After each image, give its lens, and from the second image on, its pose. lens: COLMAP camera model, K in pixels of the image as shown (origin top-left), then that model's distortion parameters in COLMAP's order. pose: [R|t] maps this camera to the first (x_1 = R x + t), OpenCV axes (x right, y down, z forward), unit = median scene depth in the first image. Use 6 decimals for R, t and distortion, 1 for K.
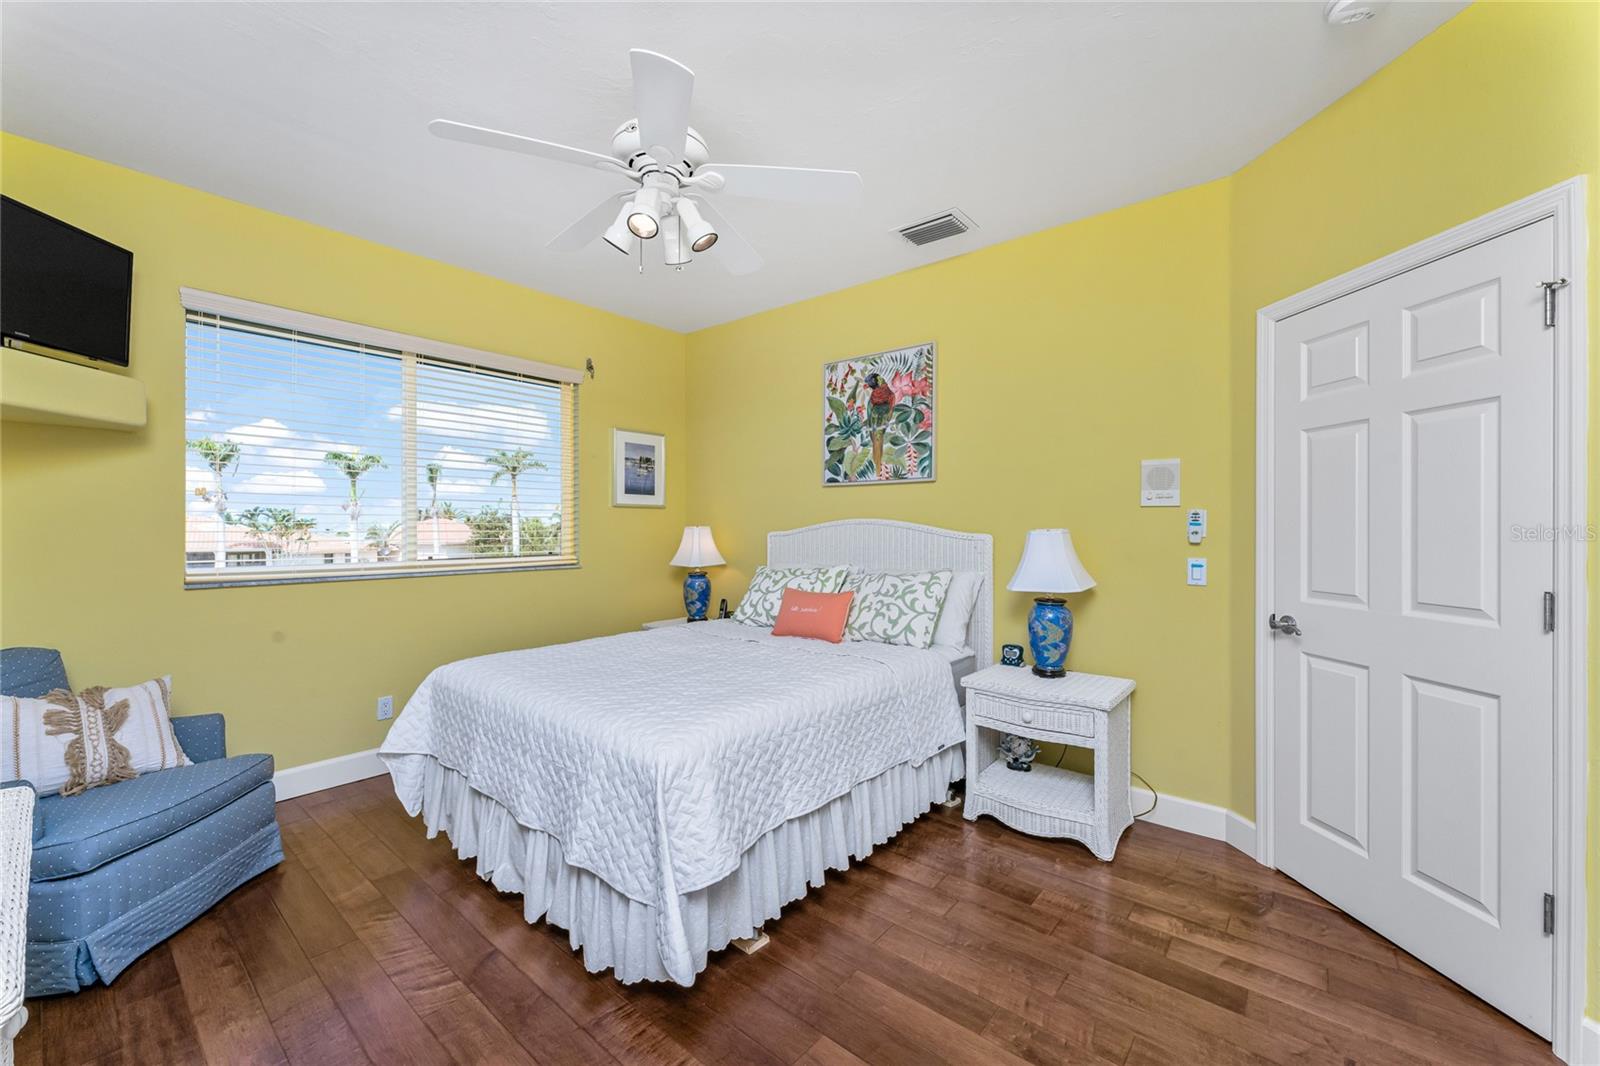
lens RADIAL K [[635.3, 0, 794.0], [0, 635.3, 532.2], [0, 0, 1]] dist [-0.001452, -0.000254]
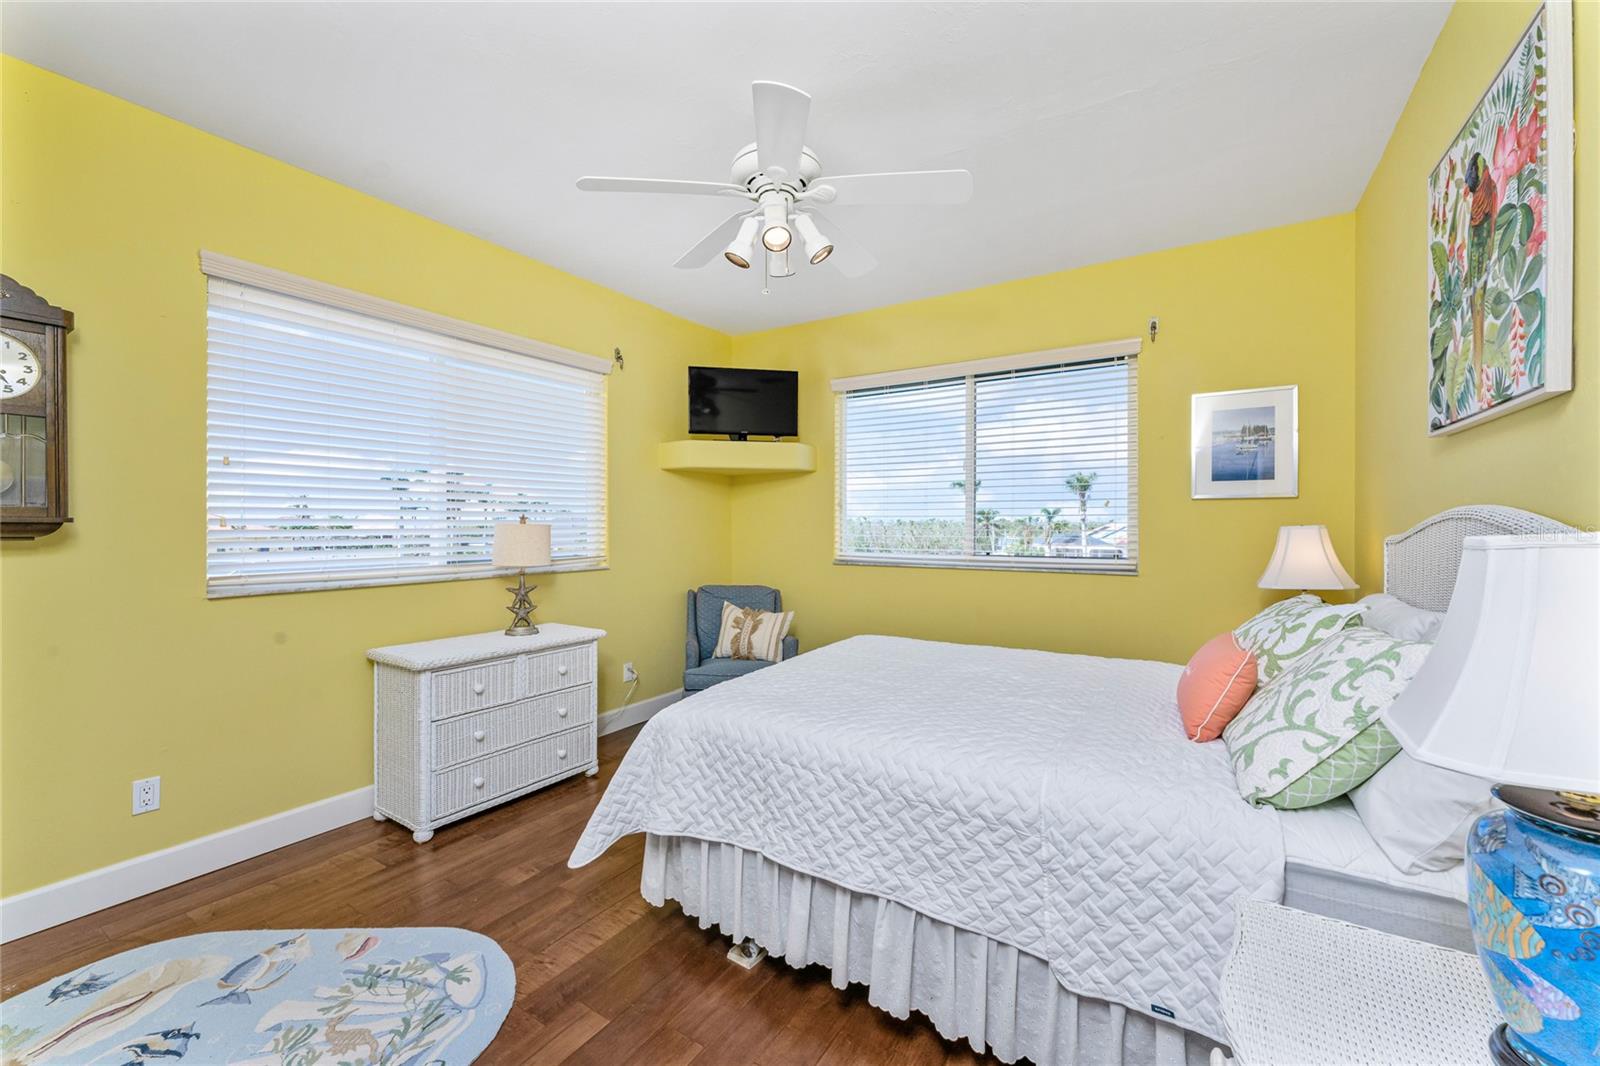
lens RADIAL K [[635.3, 0, 794.0], [0, 635.3, 532.2], [0, 0, 1]] dist [-0.001452, -0.000254]
pose [[0.128069, 0.007733, -0.991735, 0.479550], [-0.007883, 0.999946, 0.006779, -0.002772], [0.991734, 0.006949, 0.128123, 0.506320]]
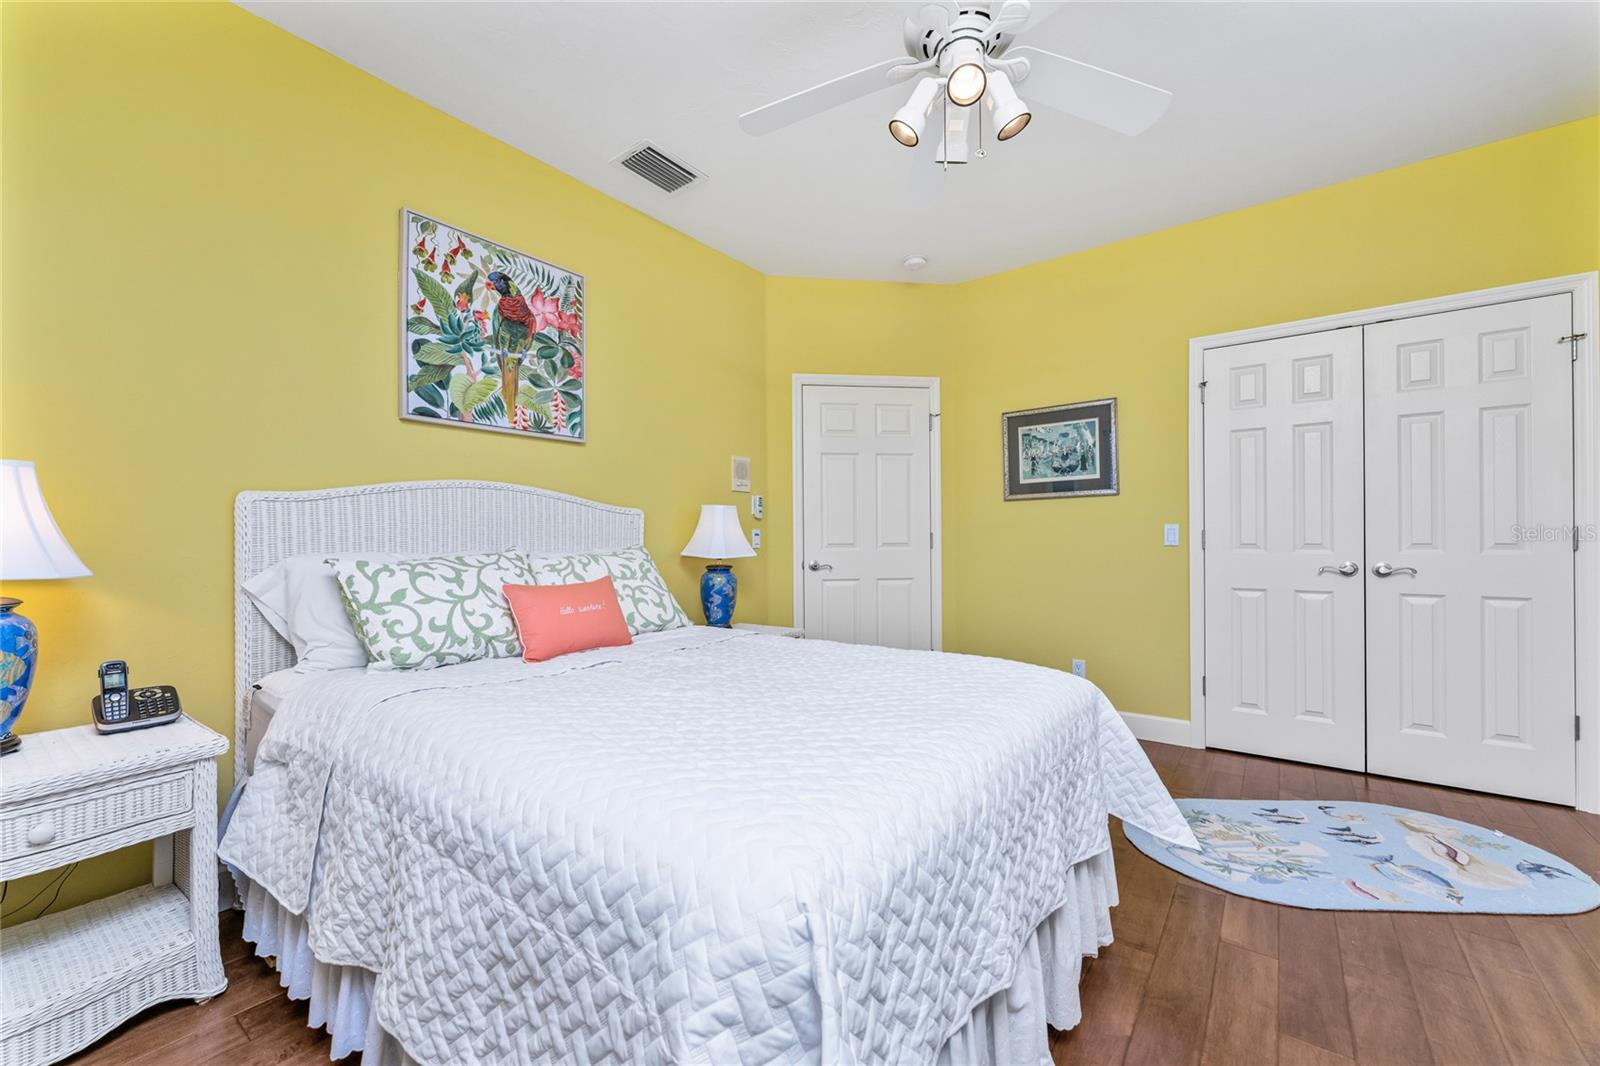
lens RADIAL K [[635.3, 0, 794.0], [0, 635.3, 532.2], [0, 0, 1]] dist [-0.001452, -0.000254]
pose [[-0.053448, 0.005586, 0.998555, -0.582672], [0.014170, 0.999888, -0.004835, 0.041040], [-0.998470, 0.013891, -0.053522, 0.721164]]
